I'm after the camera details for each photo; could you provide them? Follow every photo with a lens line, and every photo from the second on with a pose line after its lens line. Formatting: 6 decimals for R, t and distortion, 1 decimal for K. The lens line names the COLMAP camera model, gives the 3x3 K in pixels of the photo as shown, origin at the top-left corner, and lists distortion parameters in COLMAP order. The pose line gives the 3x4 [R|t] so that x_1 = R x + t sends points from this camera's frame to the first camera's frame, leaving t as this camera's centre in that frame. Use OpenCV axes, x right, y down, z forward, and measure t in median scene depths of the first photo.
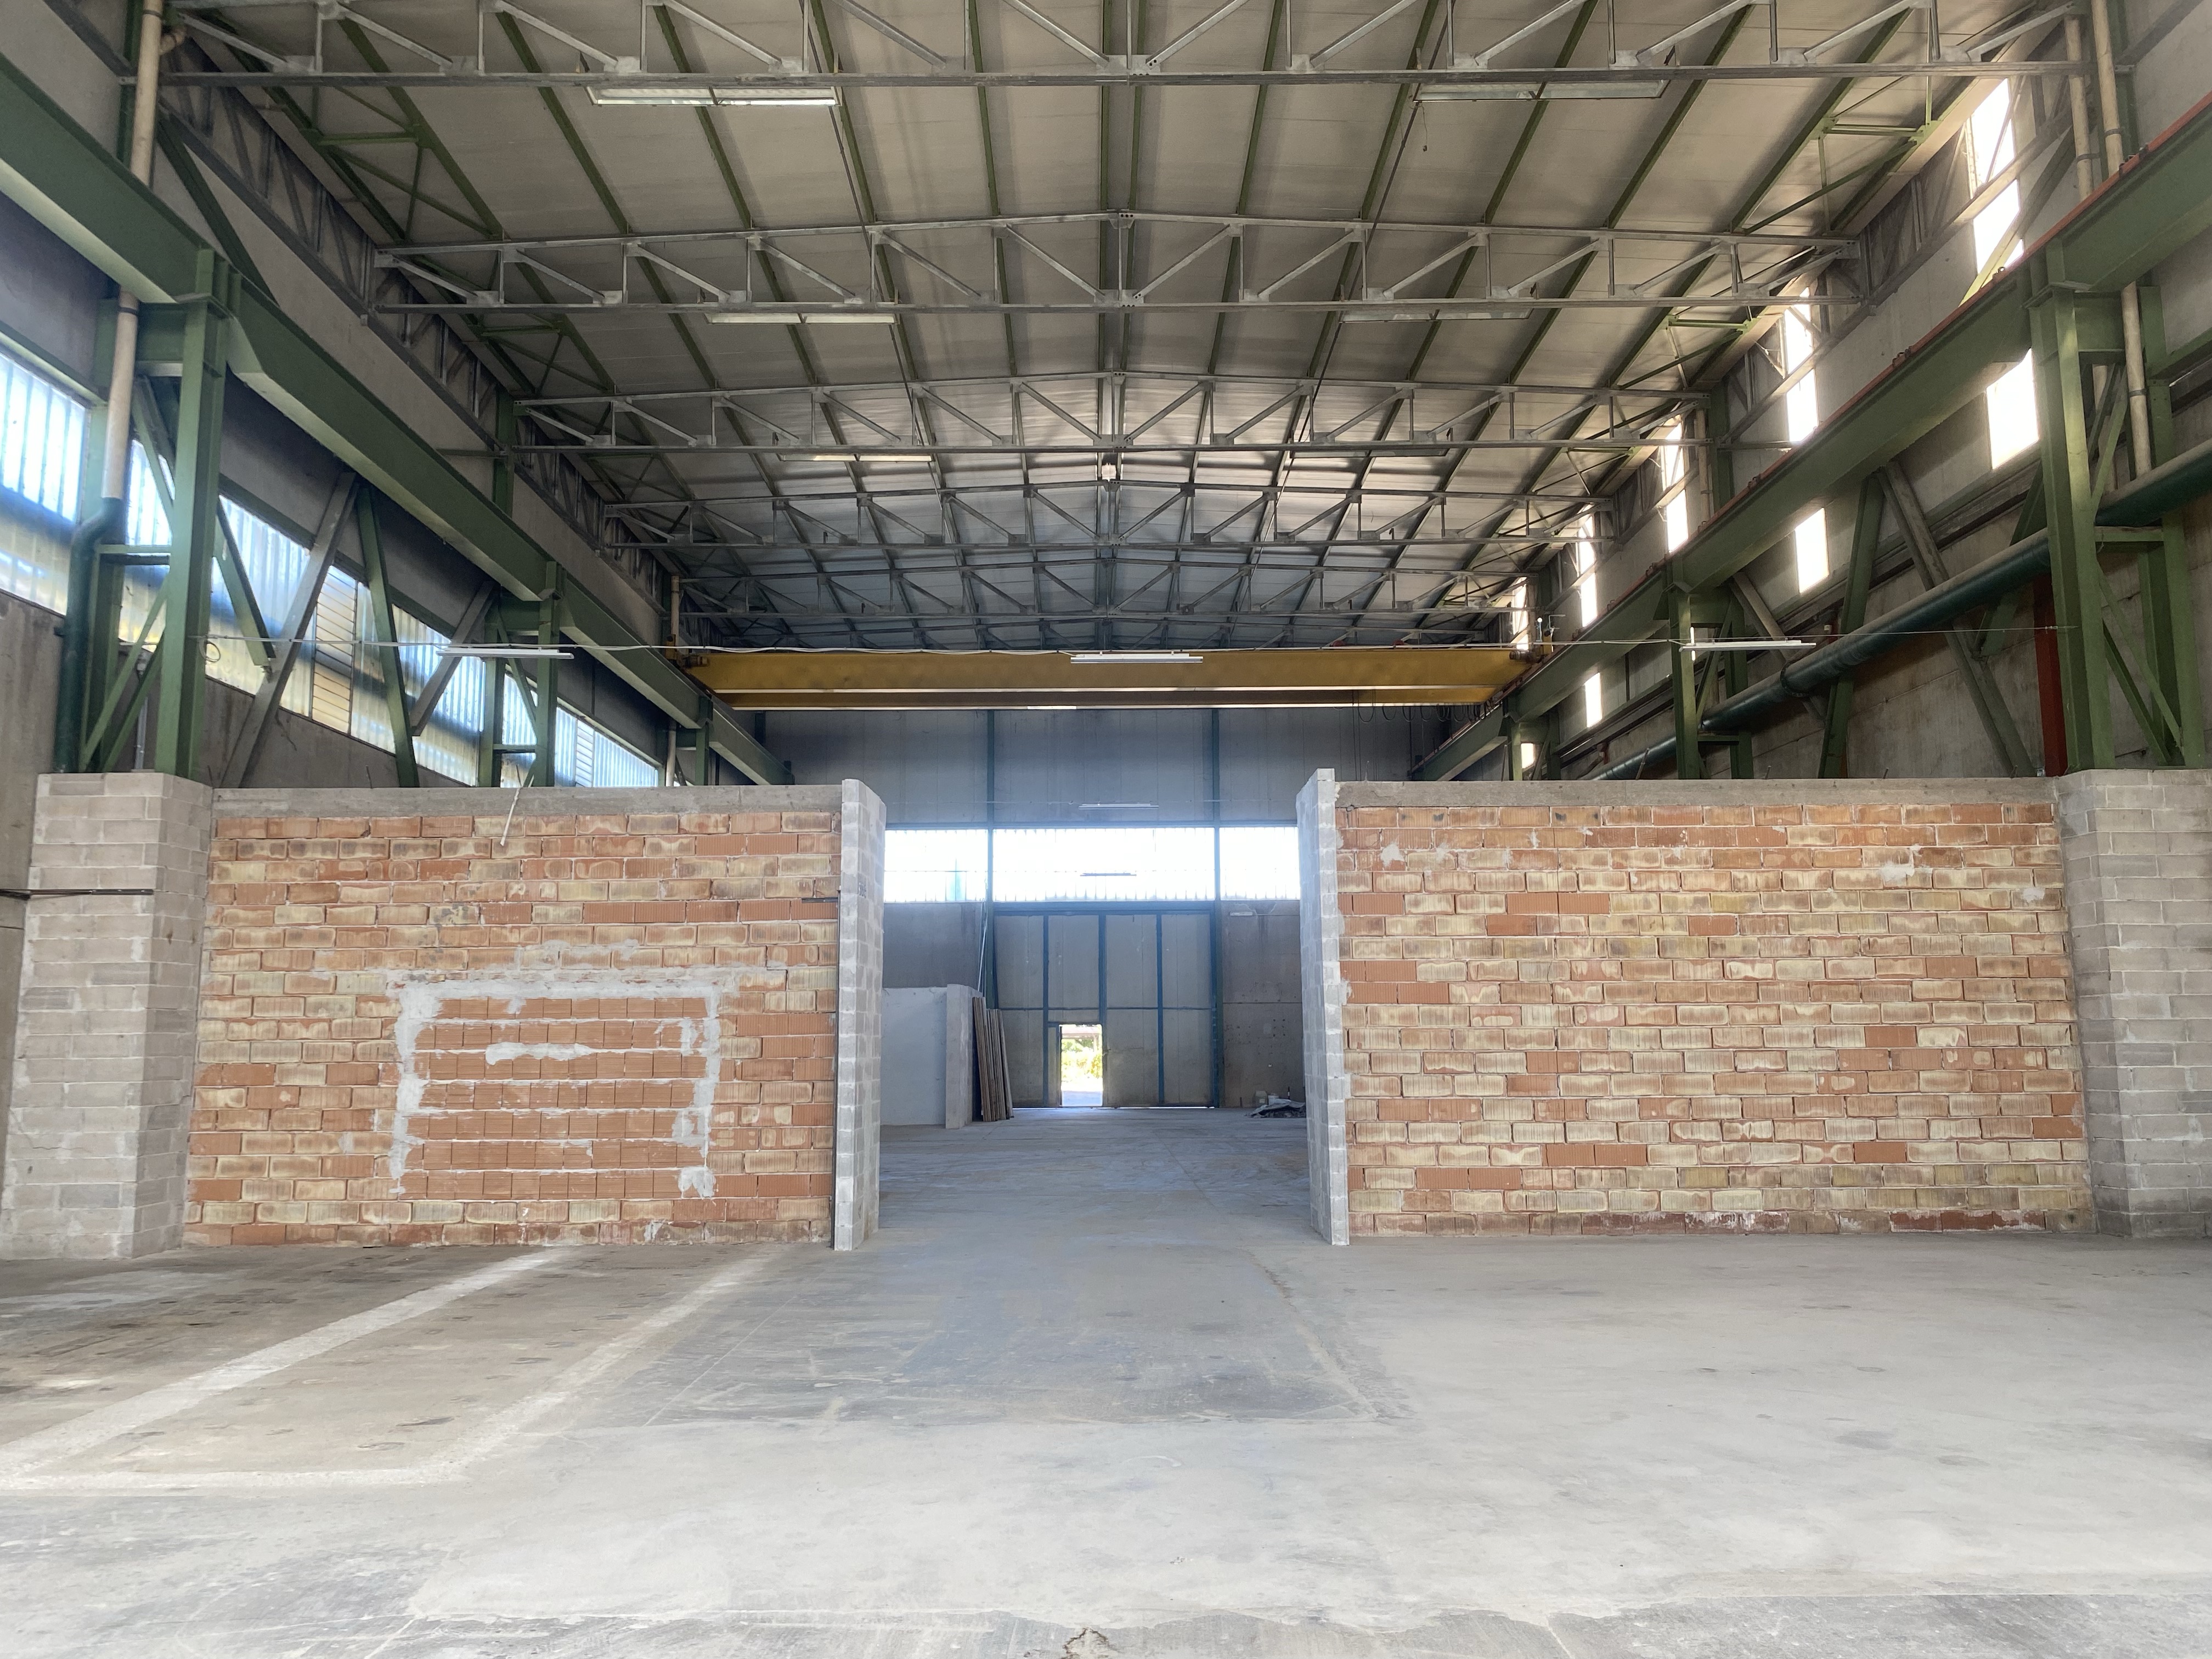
lens RADIAL K [[1670.8, 0, 1087.7], [0, 1670.8, 838.8], [0, 0, 1]] dist [0.022029, -0.015102]
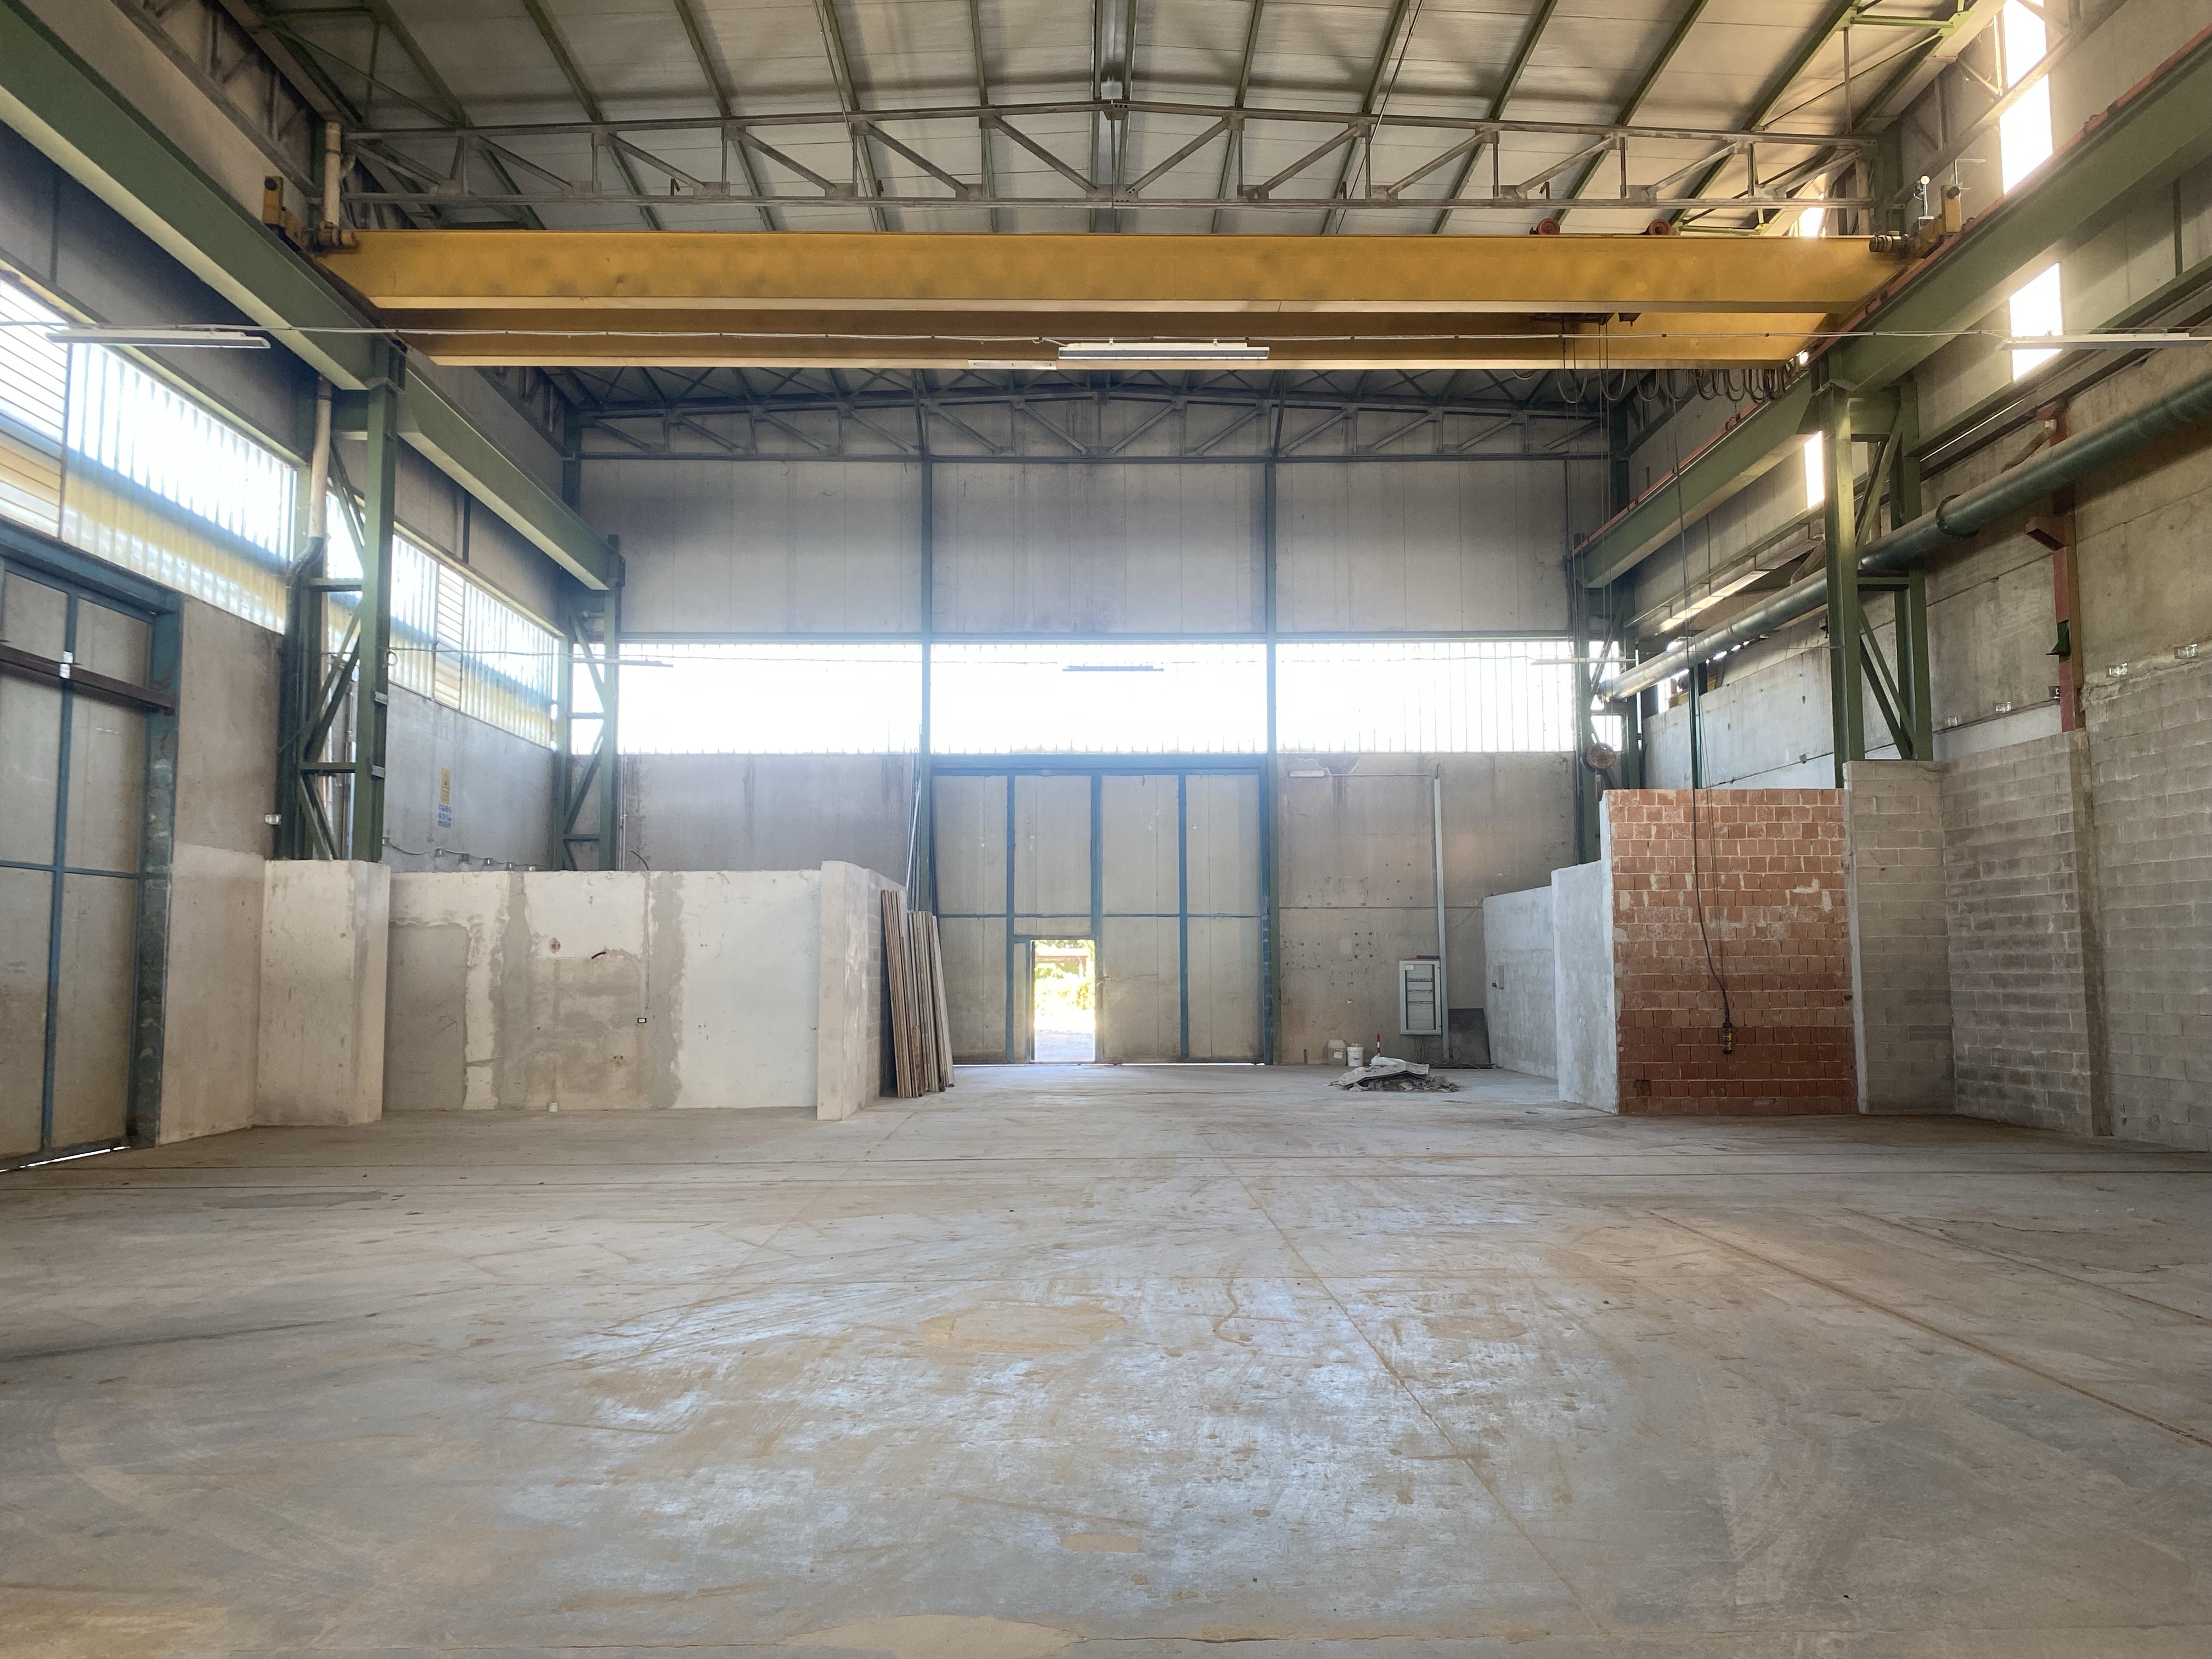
lens RADIAL K [[1670.8, 0, 1120.5], [0, 1670.8, 821.3], [0, 0, 1]] dist [0.022029, -0.015102]
pose [[0.999614, 0.006474, 0.027034, 0.000415], [-0.007392, 0.999395, 0.033984, 0.041418], [-0.026797, -0.034171, 0.999057, 0.336782]]
